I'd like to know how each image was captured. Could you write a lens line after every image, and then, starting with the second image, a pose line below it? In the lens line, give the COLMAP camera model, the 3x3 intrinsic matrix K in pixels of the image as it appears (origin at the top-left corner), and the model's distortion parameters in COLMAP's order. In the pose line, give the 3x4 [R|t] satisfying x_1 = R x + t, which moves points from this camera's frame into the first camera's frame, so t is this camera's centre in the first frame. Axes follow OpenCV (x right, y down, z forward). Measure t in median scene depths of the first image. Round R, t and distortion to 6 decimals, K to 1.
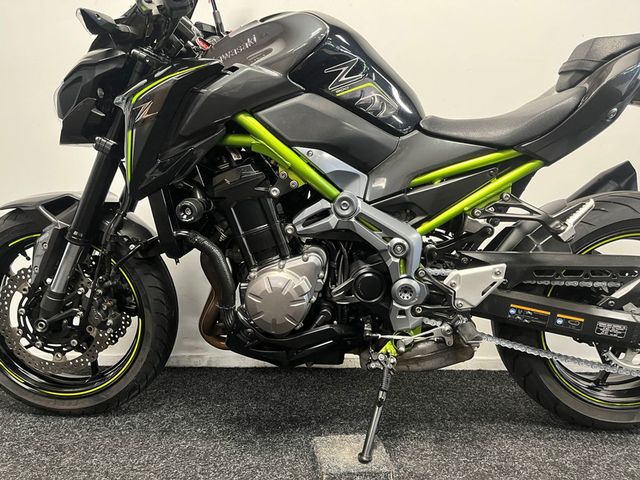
lens RADIAL K [[482.6, 0, 317.8], [0, 482.6, 239.8], [0, 0, 1]] dist [0.072369, -0.093611]
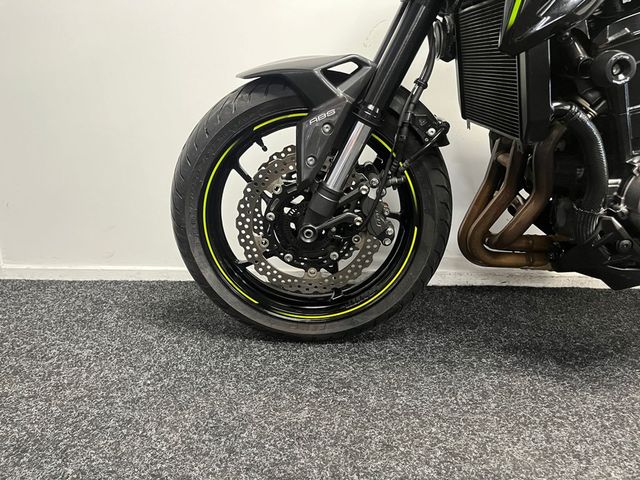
lens RADIAL K [[482.6, 0, 318.3], [0, 482.6, 239.7], [0, 0, 1]] dist [0.072369, -0.093611]
pose [[0.999494, 0.006369, 0.031156, -0.627447], [-0.011495, 0.985847, 0.167250, 0.060512], [-0.029650, -0.167524, 0.985422, 0.262752]]
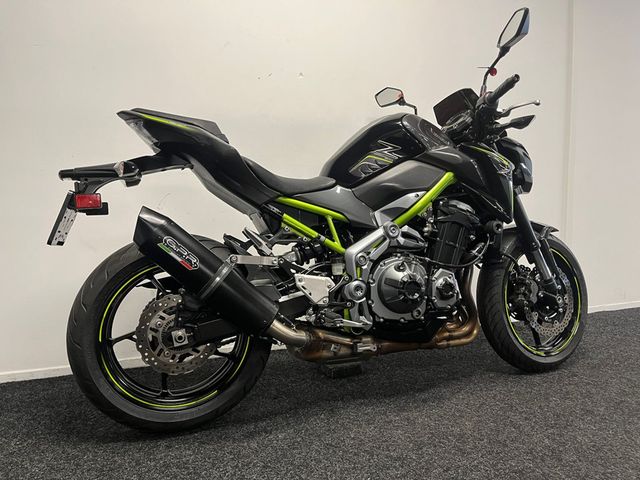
lens RADIAL K [[482.6, 0, 318.9], [0, 482.6, 240.6], [0, 0, 1]] dist [0.072369, -0.093611]
pose [[0.935924, -0.050371, 0.348581, -0.558774], [0.046439, 0.998728, 0.019632, -0.094937], [-0.349127, -0.002186, 0.937073, -0.472009]]
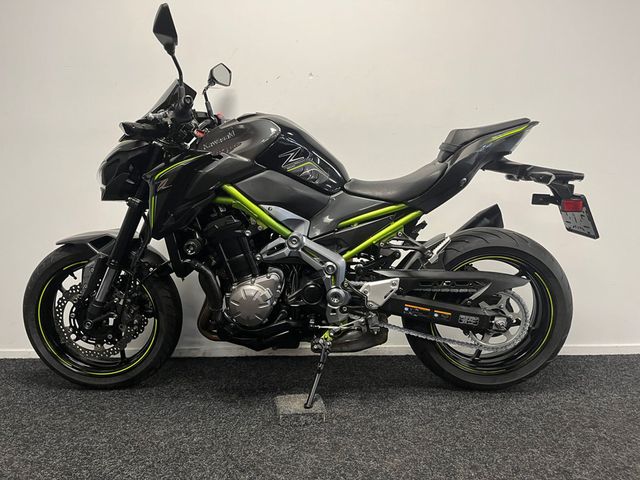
lens RADIAL K [[482.6, 0, 321.4], [0, 482.6, 242.8], [0, 0, 1]] dist [0.072369, -0.093611]
pose [[0.999578, -0.011551, 0.026657, 0.098226], [0.011870, 0.999859, -0.011862, -0.045775], [-0.026516, 0.012173, 0.999574, -0.511745]]
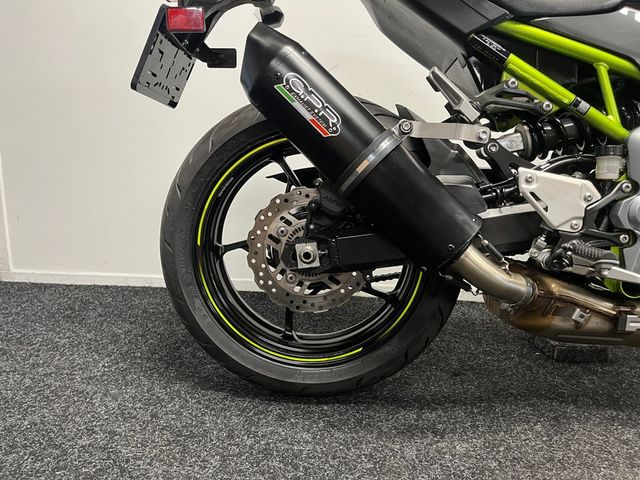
lens RADIAL K [[482.6, 0, 325.5], [0, 482.6, 239.5], [0, 0, 1]] dist [0.072369, -0.093611]
pose [[0.999259, 0.027755, -0.026655, -0.416538], [-0.024173, 0.991687, 0.126383, 0.045408], [0.029941, -0.125645, 0.991623, 0.091624]]
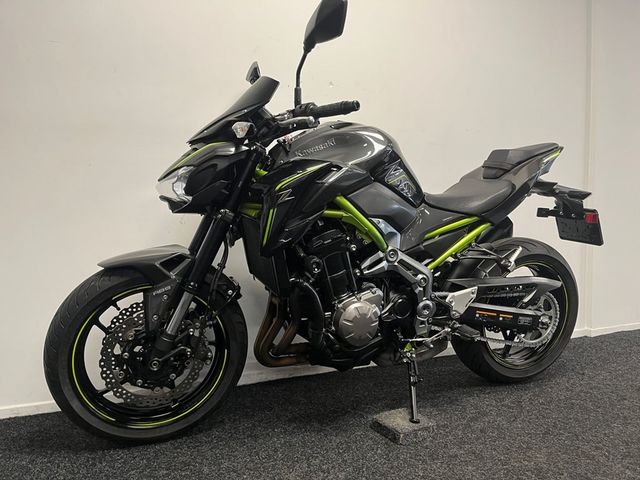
lens RADIAL K [[482.6, 0, 322.4], [0, 482.6, 243.8], [0, 0, 1]] dist [0.072369, -0.093611]
pose [[0.909781, -0.032174, 0.413840, -0.738615], [0.041680, 0.999034, -0.013959, -0.090701], [-0.412991, 0.029948, 0.910243, -0.268781]]
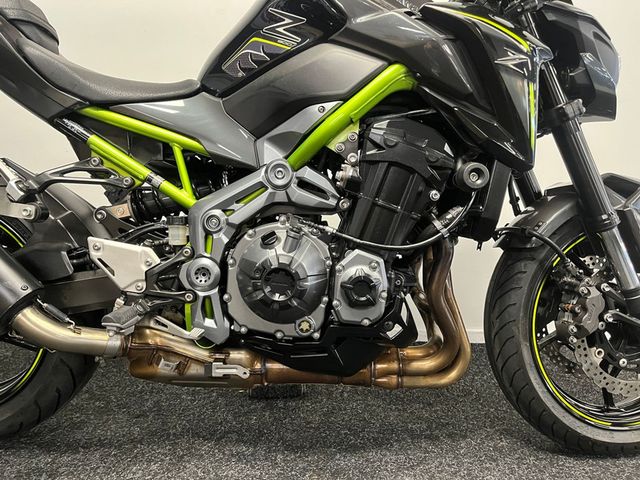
lens RADIAL K [[482.6, 0, 324.2], [0, 482.6, 241.6], [0, 0, 1]] dist [0.072369, -0.093611]
pose [[0.999789, 0.007632, 0.019076, 0.235907], [-0.009281, 0.996088, 0.087876, -0.044804], [-0.018331, -0.088034, 0.995949, 0.006882]]
